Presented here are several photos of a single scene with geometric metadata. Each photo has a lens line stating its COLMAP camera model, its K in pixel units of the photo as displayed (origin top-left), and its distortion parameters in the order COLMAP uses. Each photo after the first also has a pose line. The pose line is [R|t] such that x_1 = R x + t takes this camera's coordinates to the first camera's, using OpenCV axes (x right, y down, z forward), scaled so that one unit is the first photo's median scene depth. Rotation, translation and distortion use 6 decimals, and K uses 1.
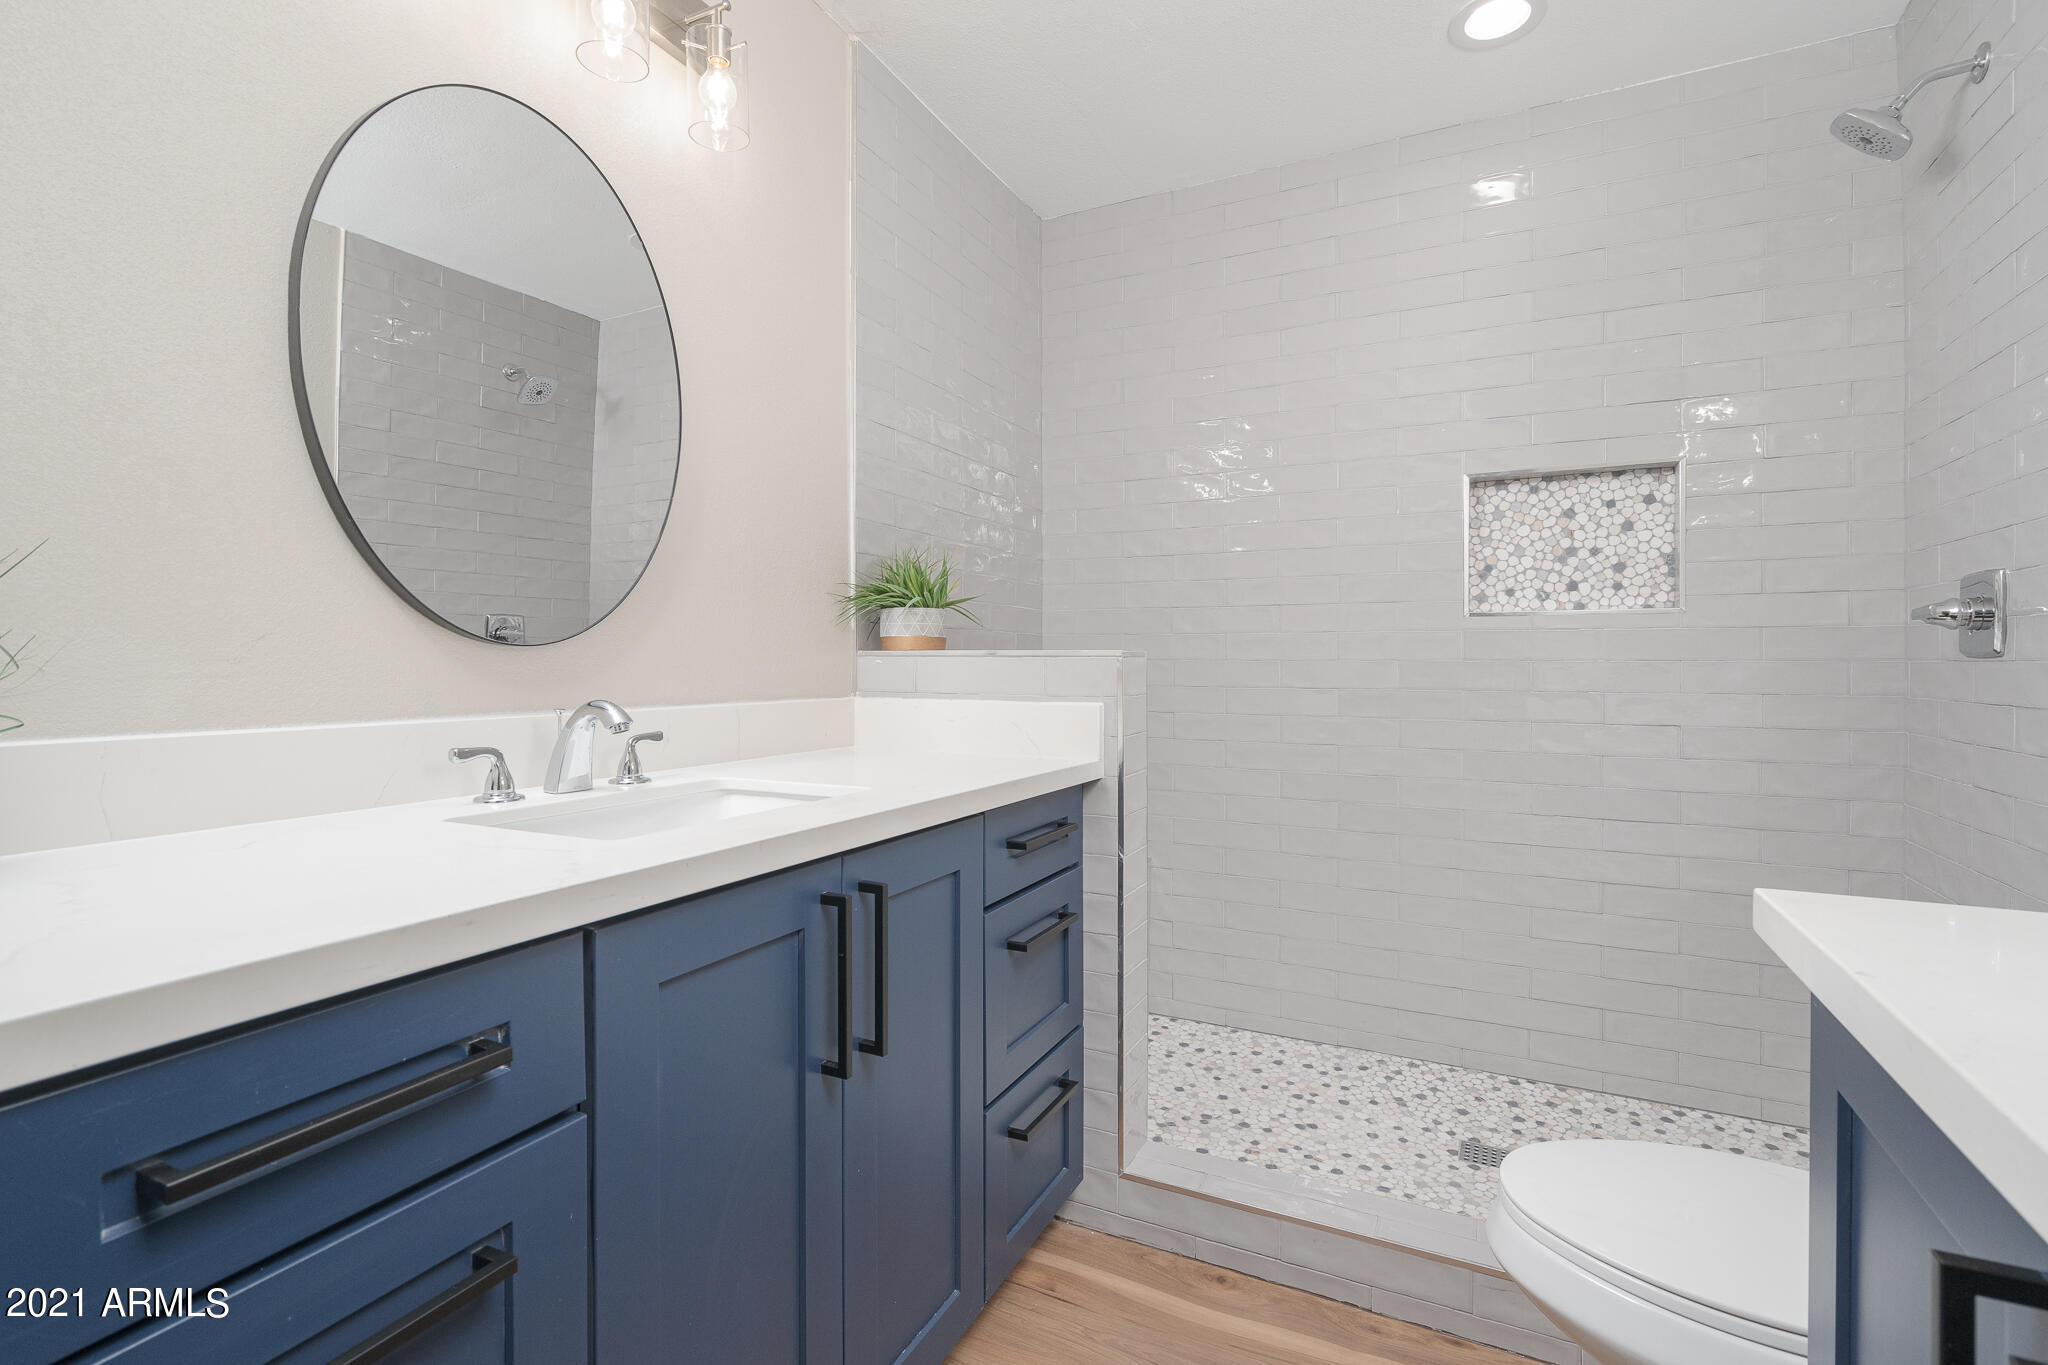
lens RADIAL K [[940.2, 0, 1018.5], [0, 940.2, 673.8], [0, 0, 1]] dist [-0.004313, -0.000187]
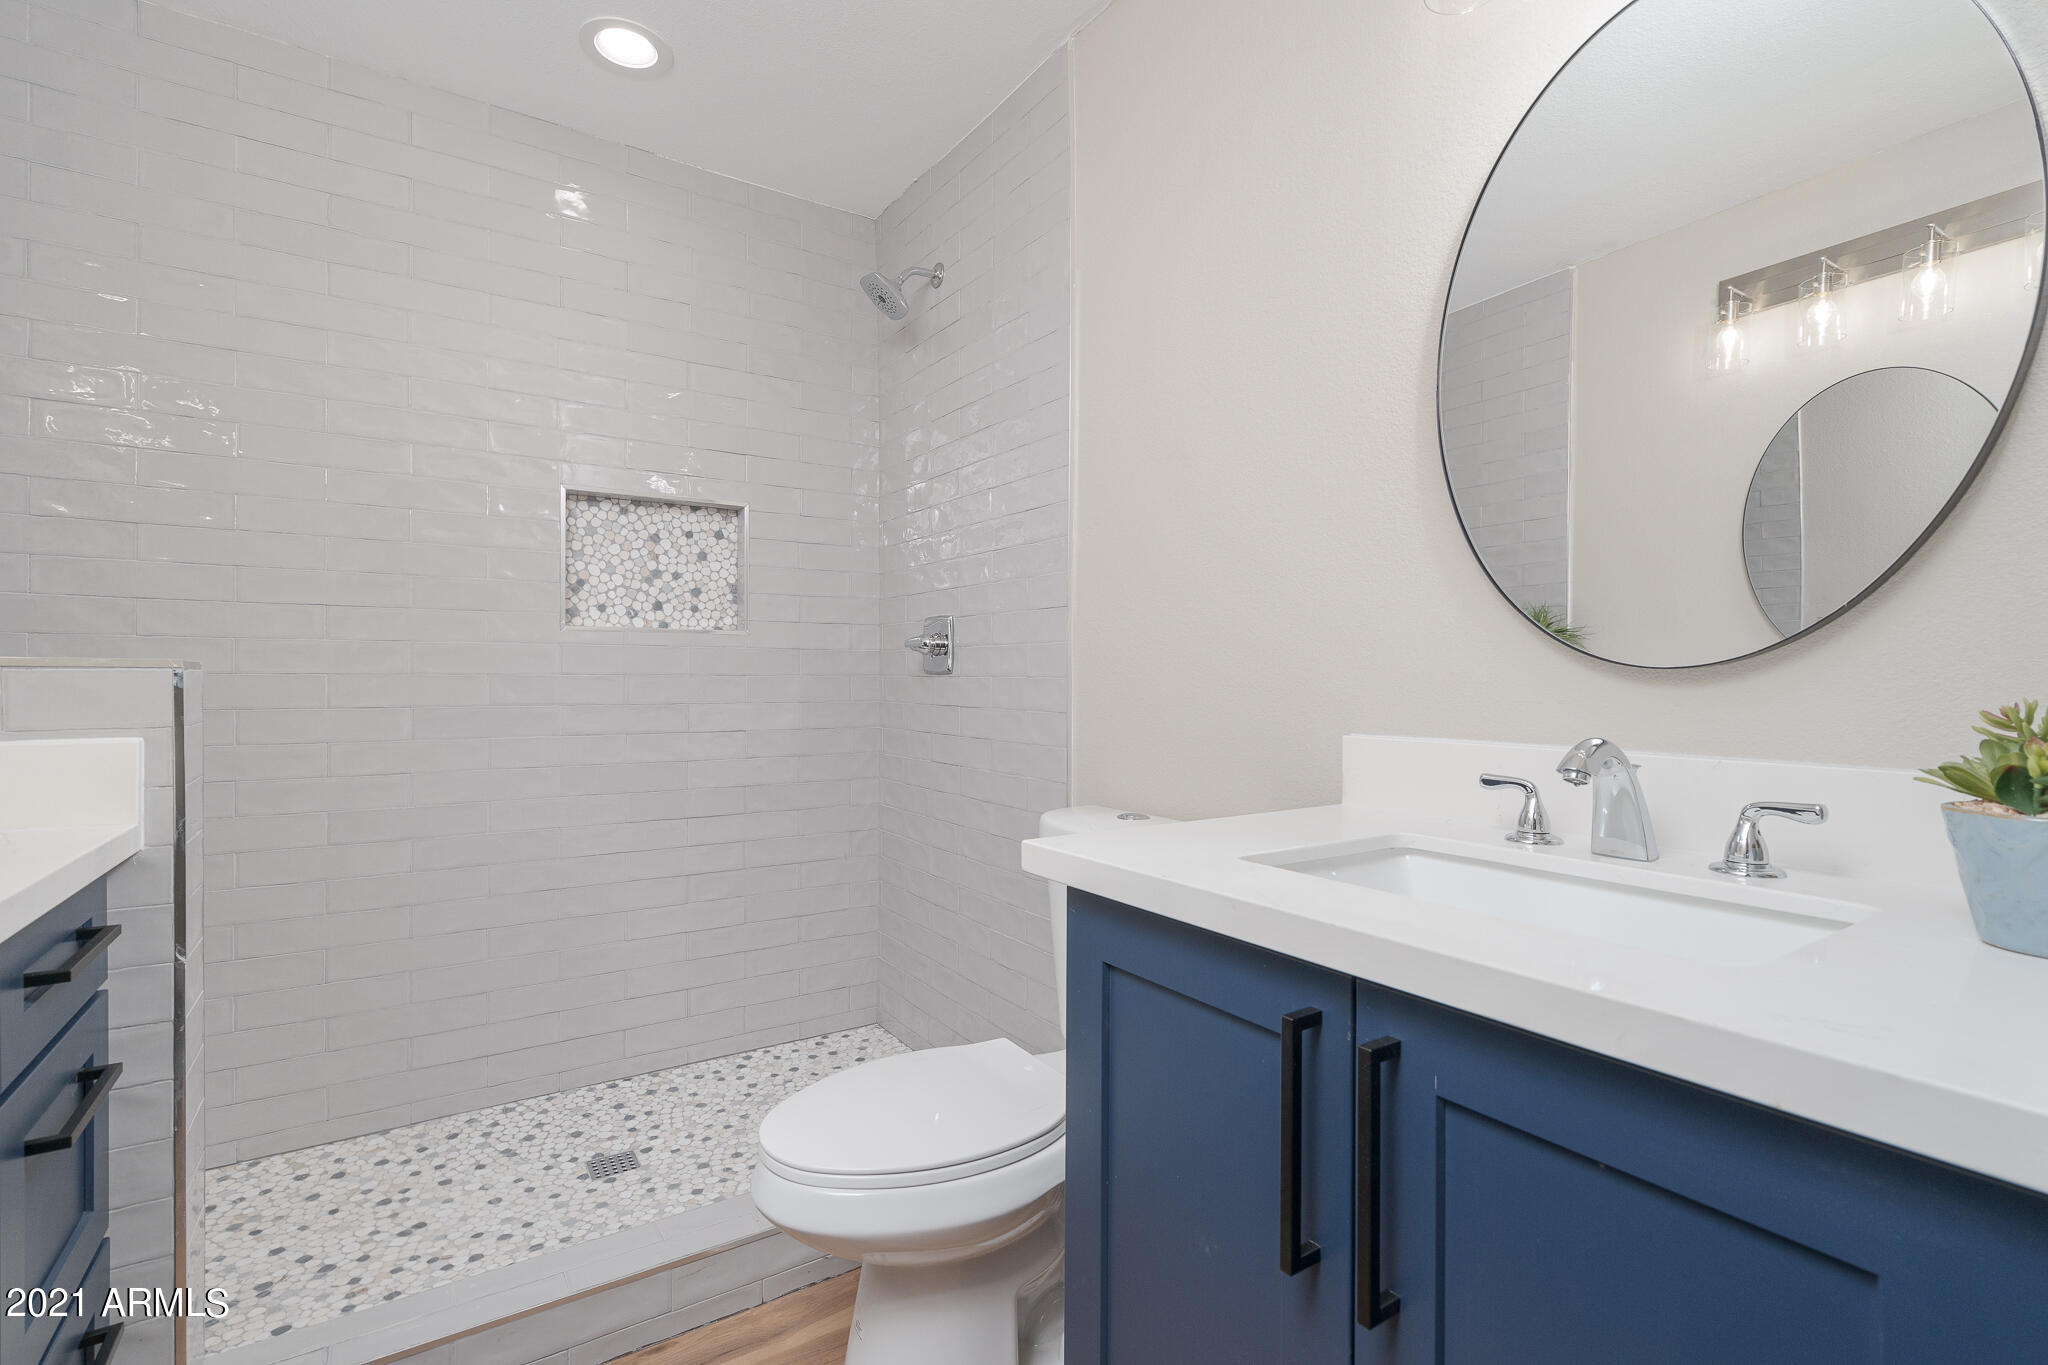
lens RADIAL K [[940.2, 0, 1029.3], [0, 940.2, 681.8], [0, 0, 1]] dist [-0.008094, 0.001780]
pose [[0.484589, -0.004828, 0.874728, -0.149285], [0.009312, 0.999957, 0.000360, -0.002727], [-0.874692, 0.007971, 0.484613, 0.104347]]
